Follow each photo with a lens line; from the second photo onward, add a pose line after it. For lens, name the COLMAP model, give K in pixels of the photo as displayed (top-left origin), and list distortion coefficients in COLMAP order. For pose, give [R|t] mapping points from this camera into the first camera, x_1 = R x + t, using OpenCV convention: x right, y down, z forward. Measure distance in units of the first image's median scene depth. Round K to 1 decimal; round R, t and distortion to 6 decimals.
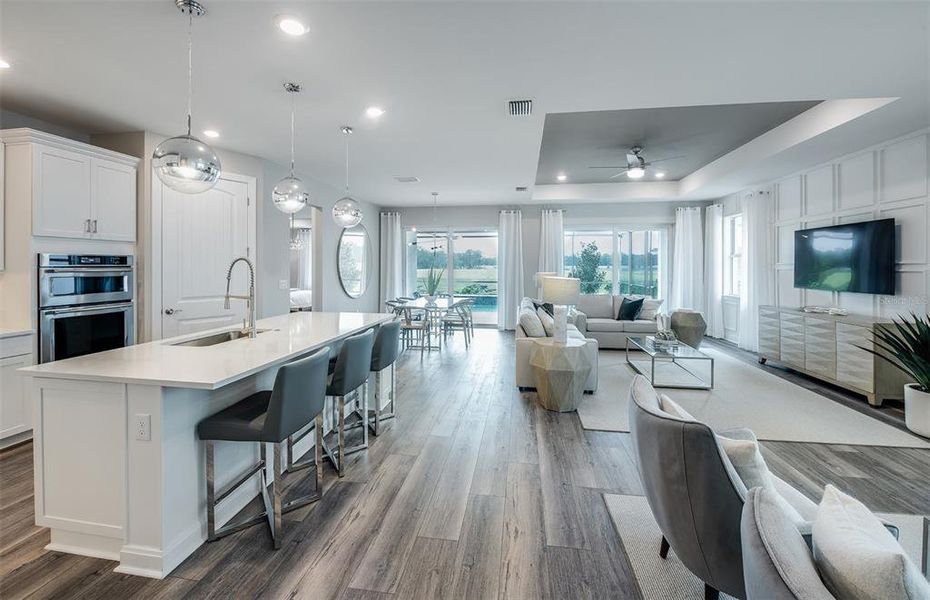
lens RADIAL K [[394.0, 0, 465.0], [0, 394.0, 300.0], [0, 0, 1]] dist [0.001533, -0.000508]
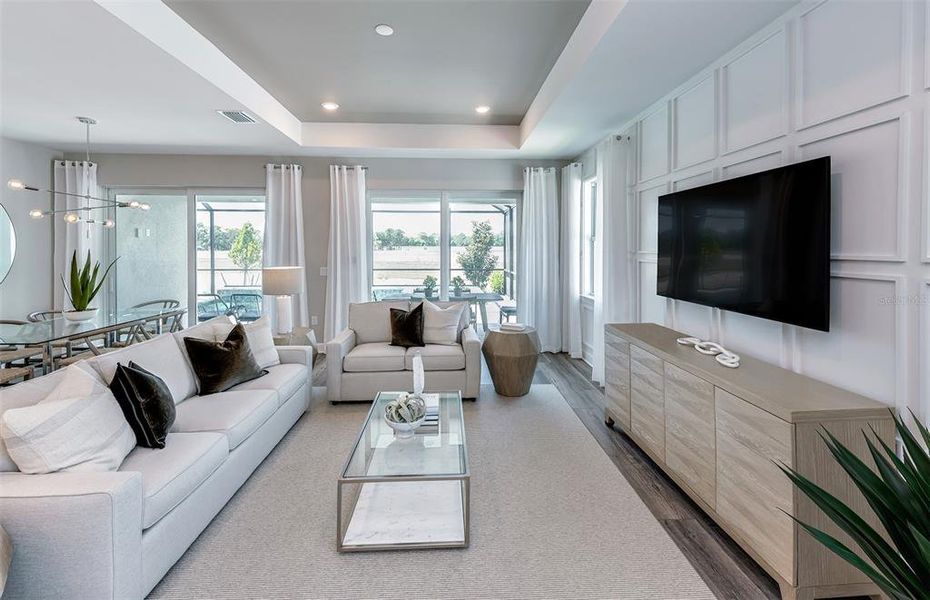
lens RADIAL K [[414.3, 0, 465.0], [0, 414.3, 300.0], [0, 0, 1]] dist [0.008474, 0.000067]
pose [[0.980386, -0.027957, 0.195092, 0.375635], [0.019779, 0.998847, 0.043745, -0.047901], [-0.196090, -0.039028, 0.979809, 0.391449]]
